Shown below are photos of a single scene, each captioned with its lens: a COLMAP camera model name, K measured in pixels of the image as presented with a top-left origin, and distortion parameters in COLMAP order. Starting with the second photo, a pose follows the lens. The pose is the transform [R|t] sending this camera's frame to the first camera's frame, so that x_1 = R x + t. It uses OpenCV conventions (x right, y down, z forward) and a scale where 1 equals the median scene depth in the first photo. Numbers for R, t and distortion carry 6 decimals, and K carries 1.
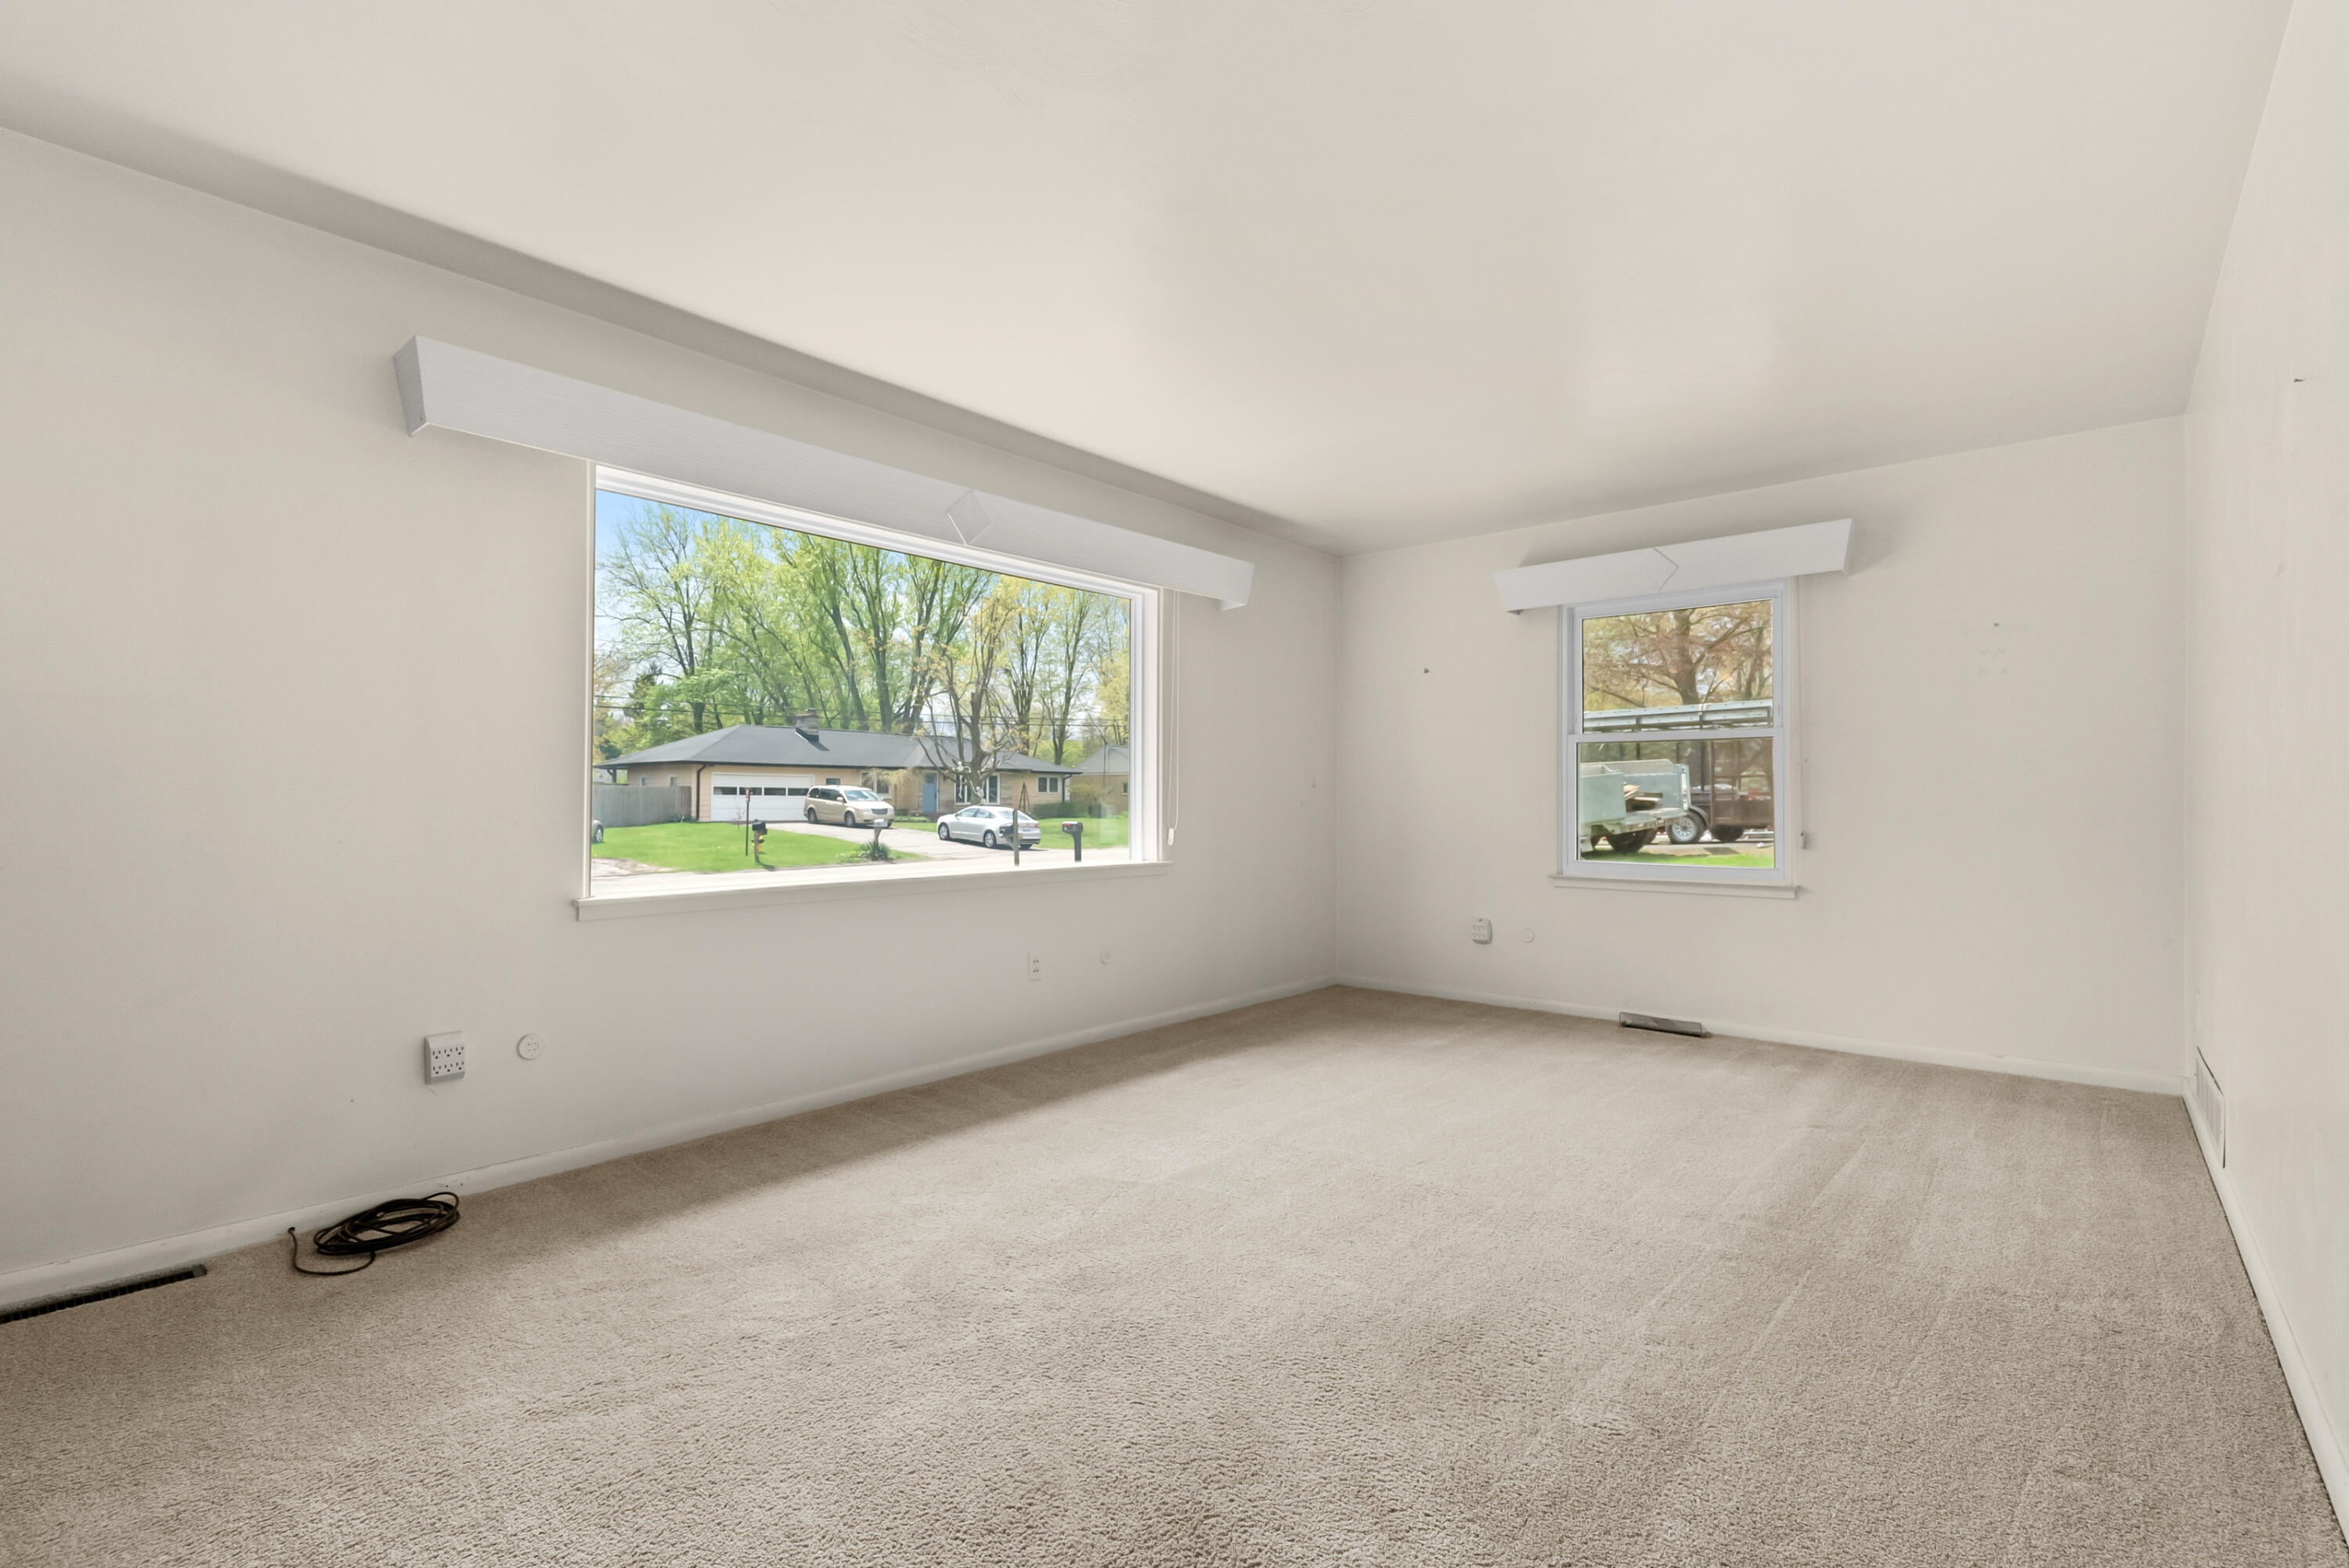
lens RADIAL K [[1052.7, 0, 1166.4], [0, 1052.7, 805.5], [0, 0, 1]] dist [-0.000699, 0.000157]
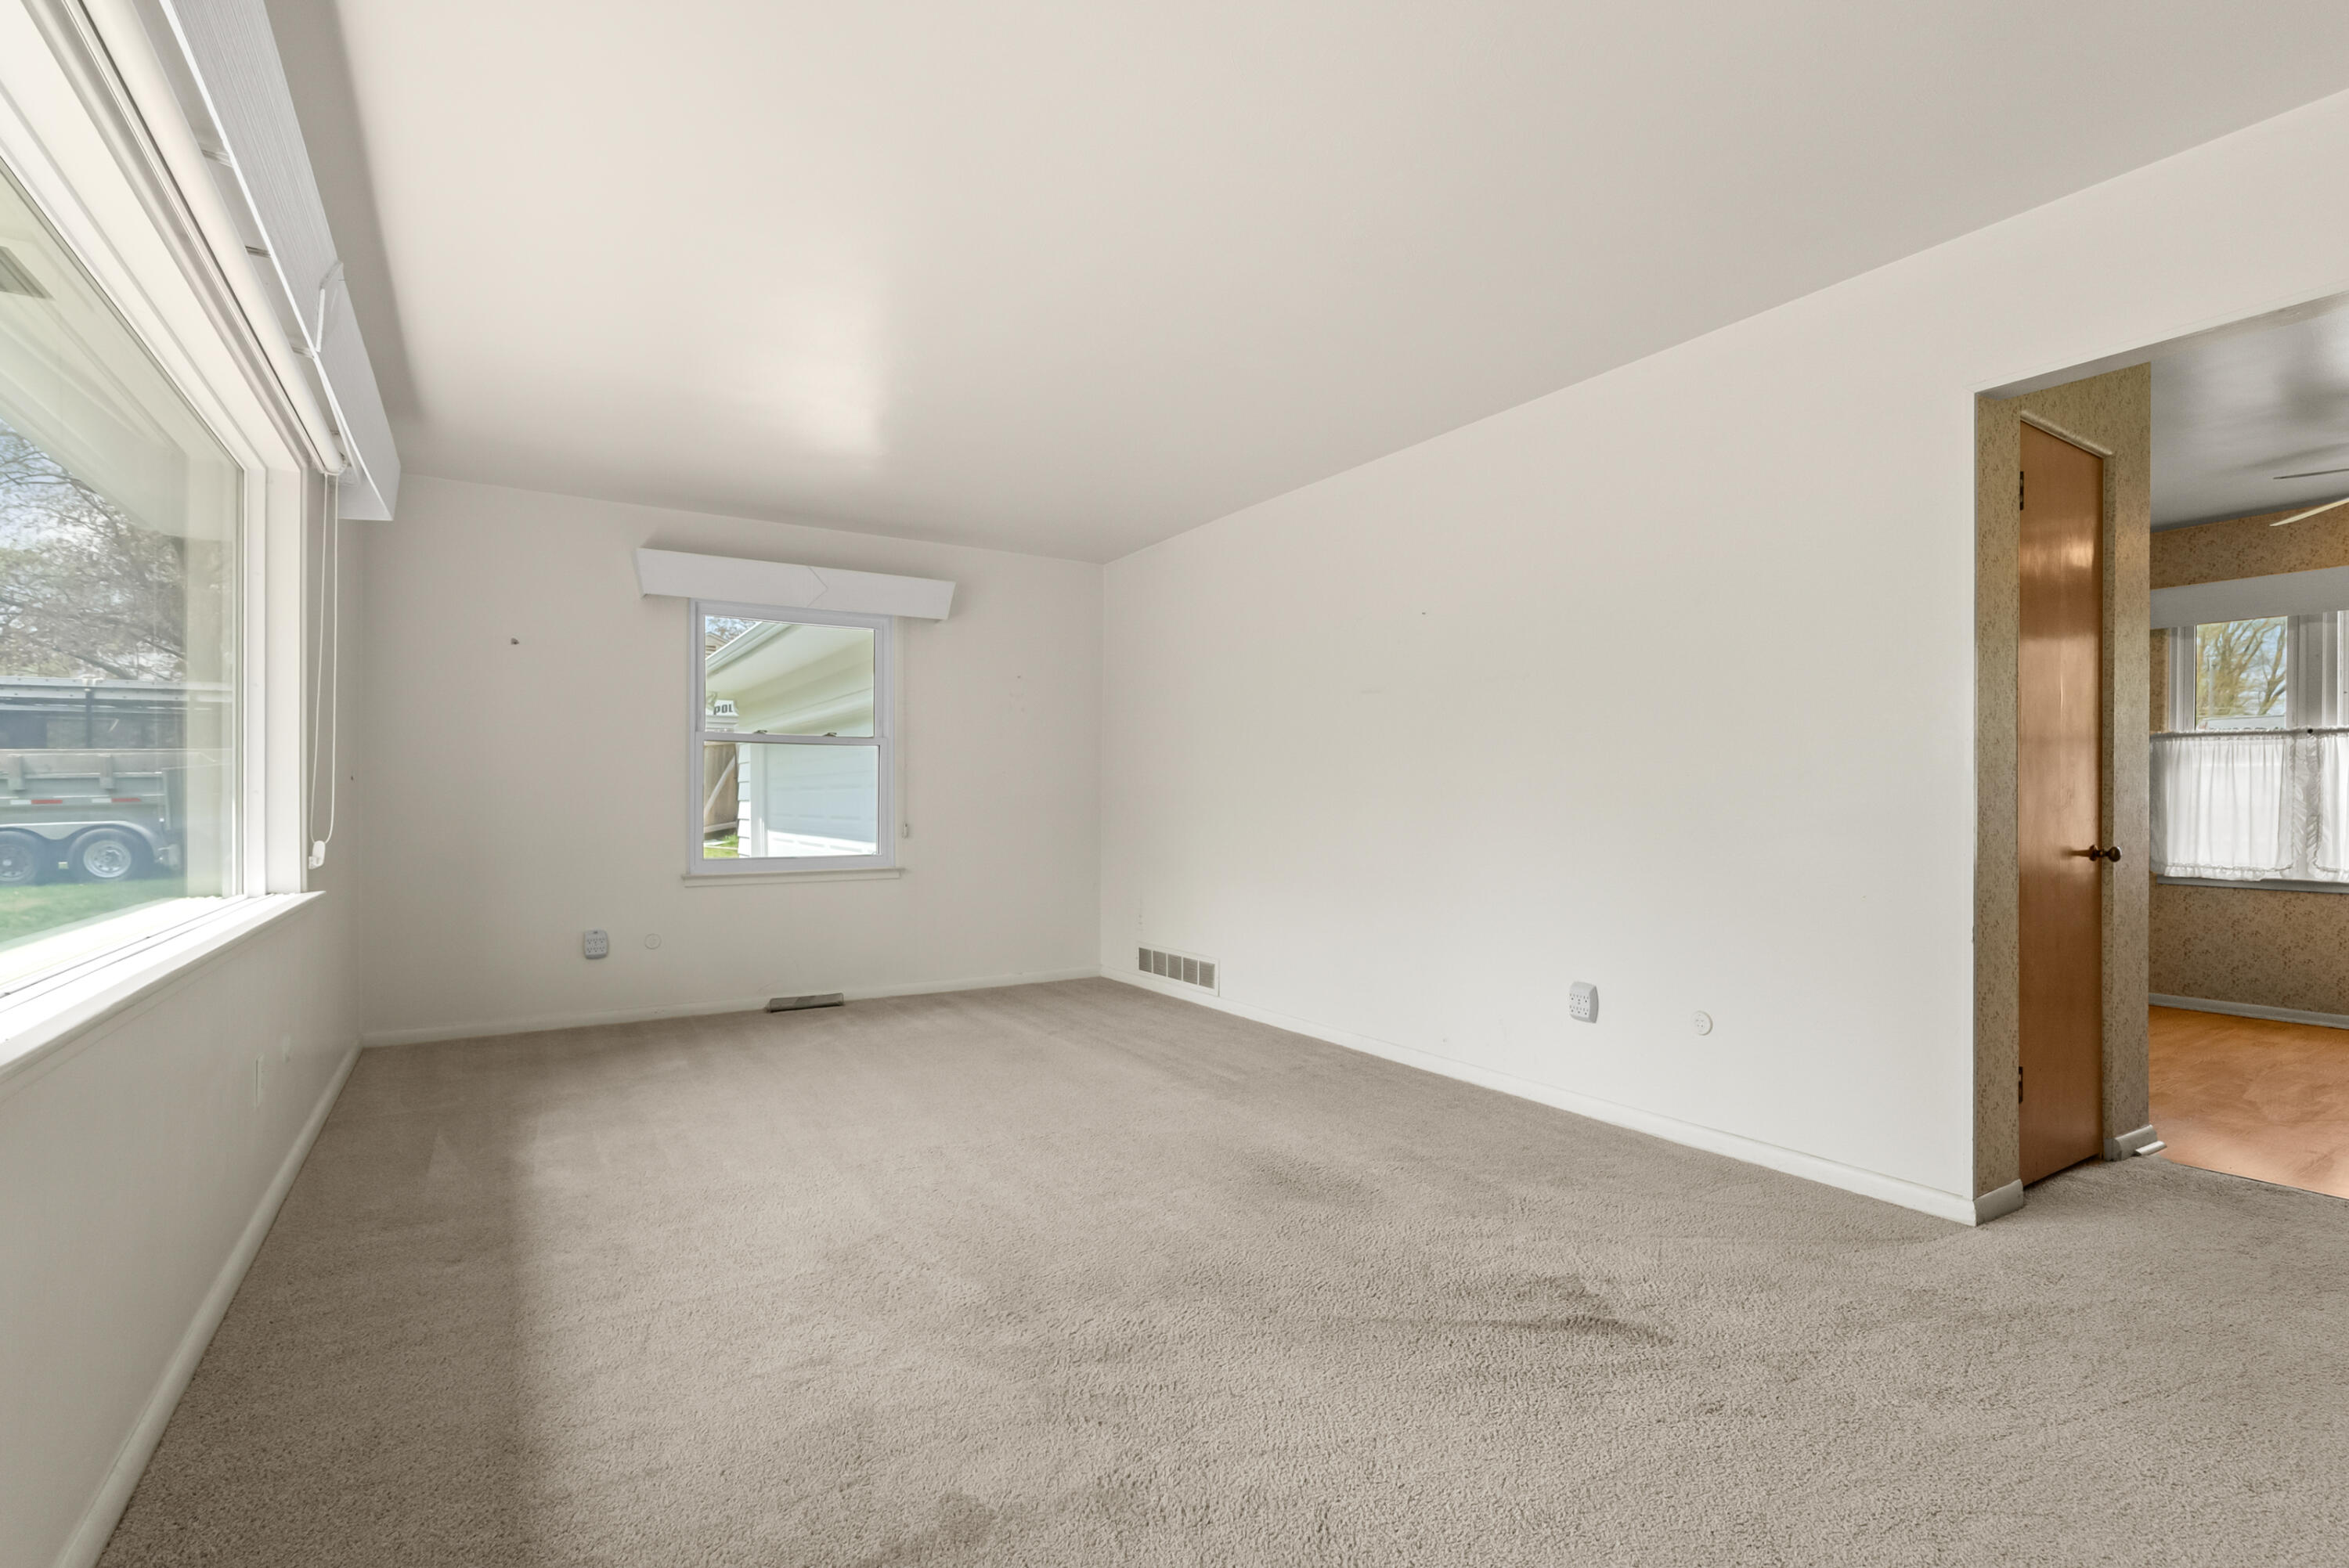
lens RADIAL K [[1075.9, 0, 1177.7], [0, 1075.9, 798.1], [0, 0, 1]] dist [-0.004316, 0.000097]
pose [[0.295361, 0.002715, 0.955382, -0.509061], [0.004637, 0.999980, -0.004275, 0.002328], [-0.955374, 0.005693, 0.295343, 0.317169]]
